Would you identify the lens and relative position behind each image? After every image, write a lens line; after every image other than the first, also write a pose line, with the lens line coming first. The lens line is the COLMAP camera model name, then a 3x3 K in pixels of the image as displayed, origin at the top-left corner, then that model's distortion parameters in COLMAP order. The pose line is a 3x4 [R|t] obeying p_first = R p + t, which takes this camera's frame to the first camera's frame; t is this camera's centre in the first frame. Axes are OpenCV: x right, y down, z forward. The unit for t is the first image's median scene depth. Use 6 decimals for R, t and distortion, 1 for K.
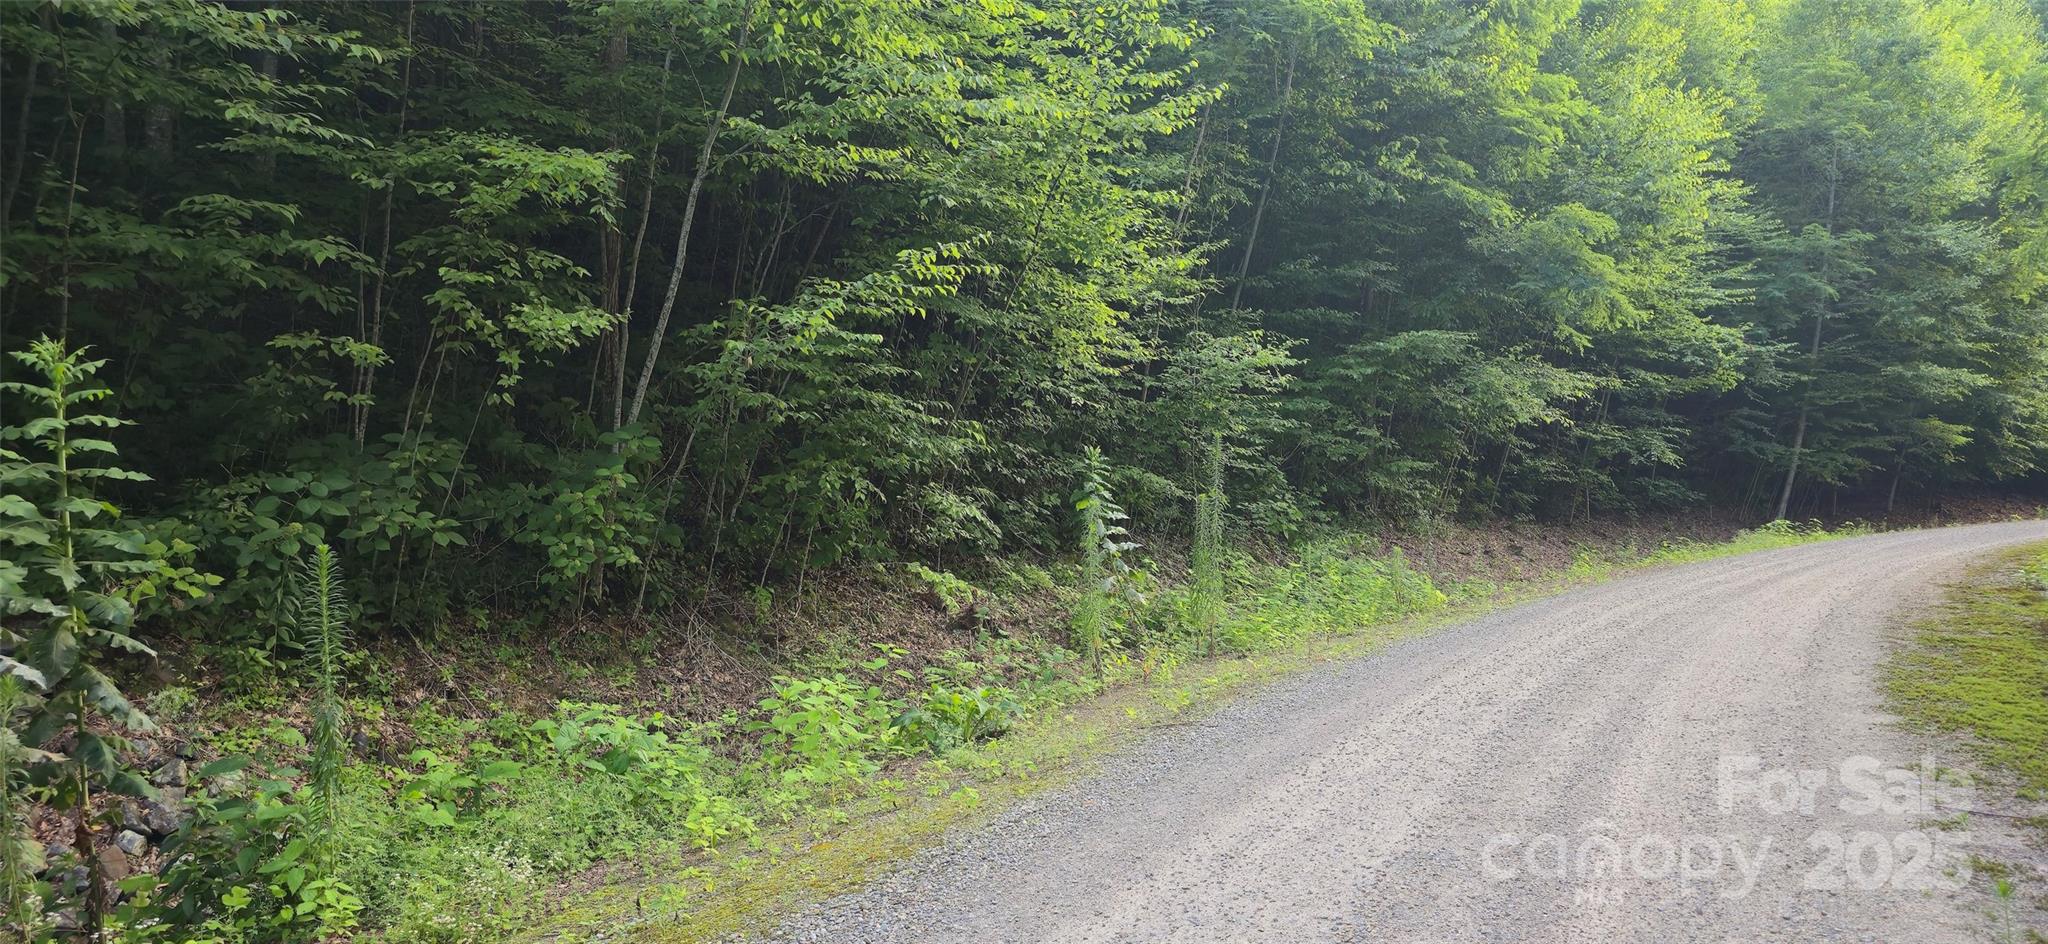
lens RADIAL K [[1263.2, 0, 1024.5], [0, 1263.2, 501.8], [0, 0, 1]] dist [-0.004060, -0.002095]
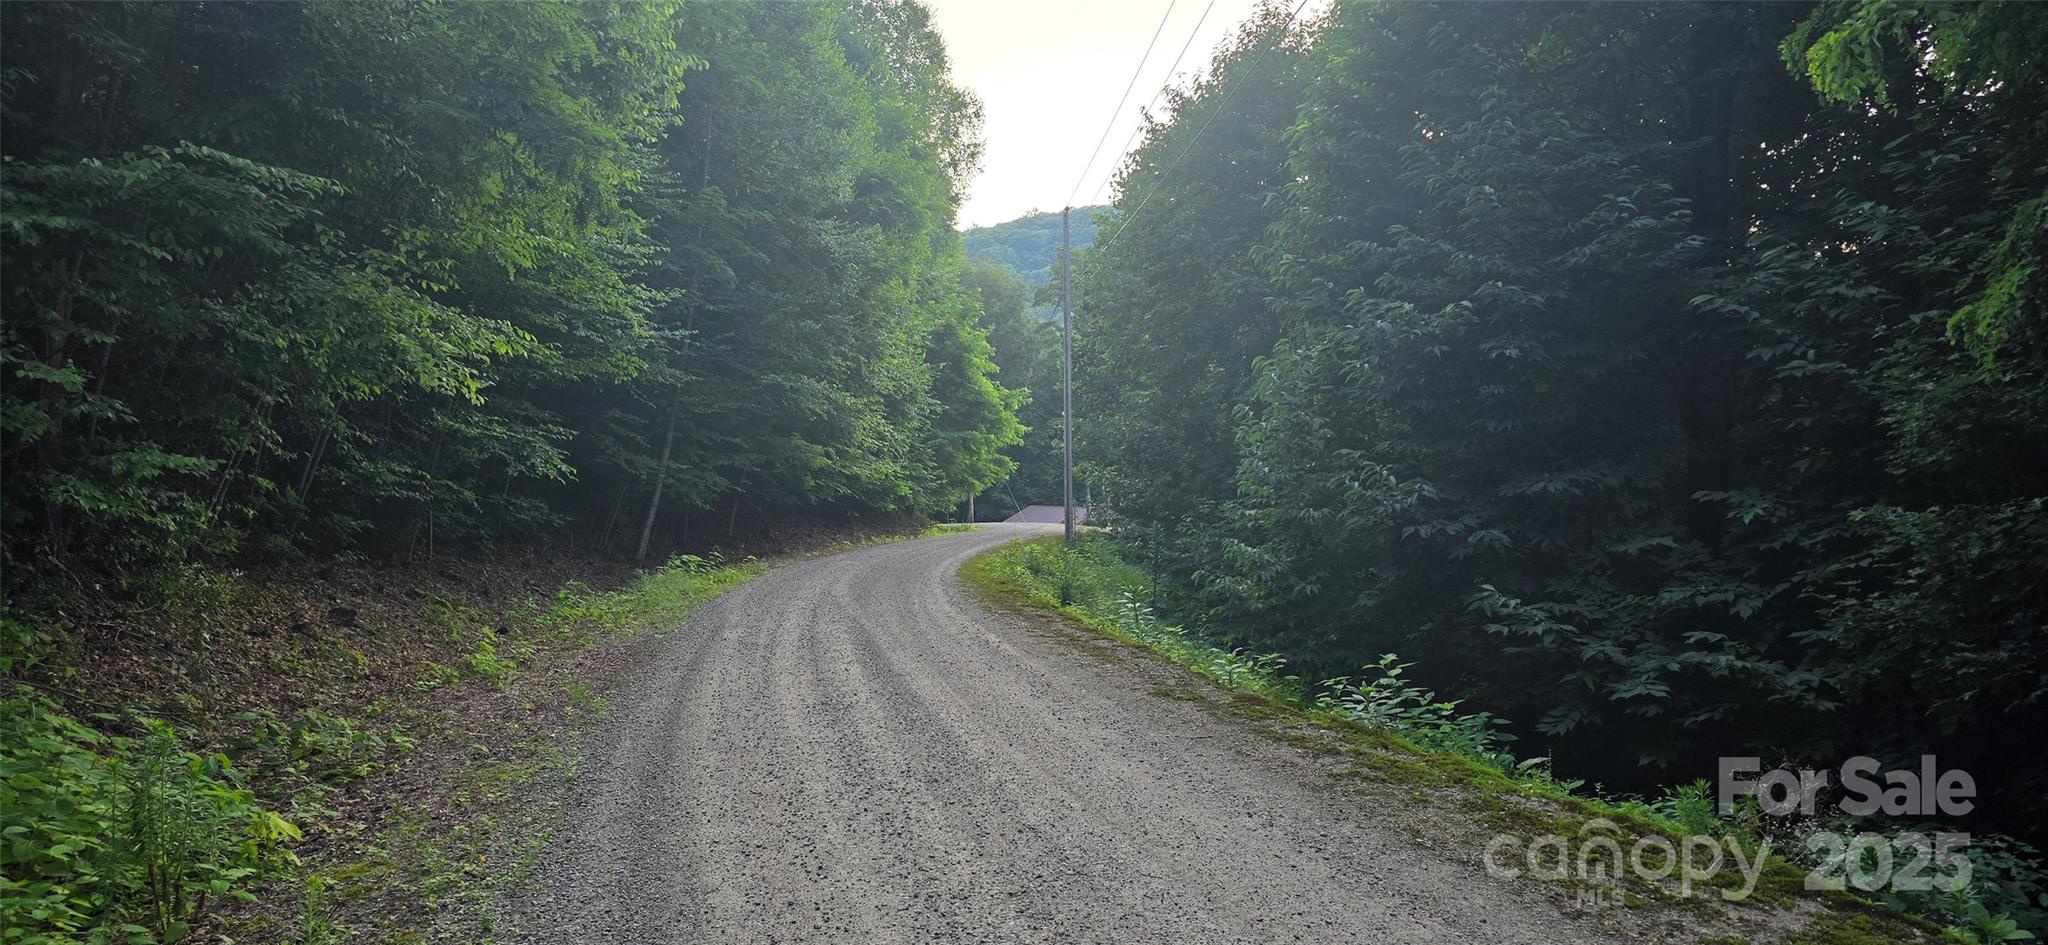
lens RADIAL K [[1263.2, 0, 1024.5], [0, 1263.2, 502.3], [0, 0, 1]] dist [-0.004060, -0.002095]
pose [[0.589654, 0.020702, 0.807391, 0.095092], [-0.015463, 0.999778, -0.014341, -0.009826], [-0.807508, -0.004028, 0.589843, 0.370598]]
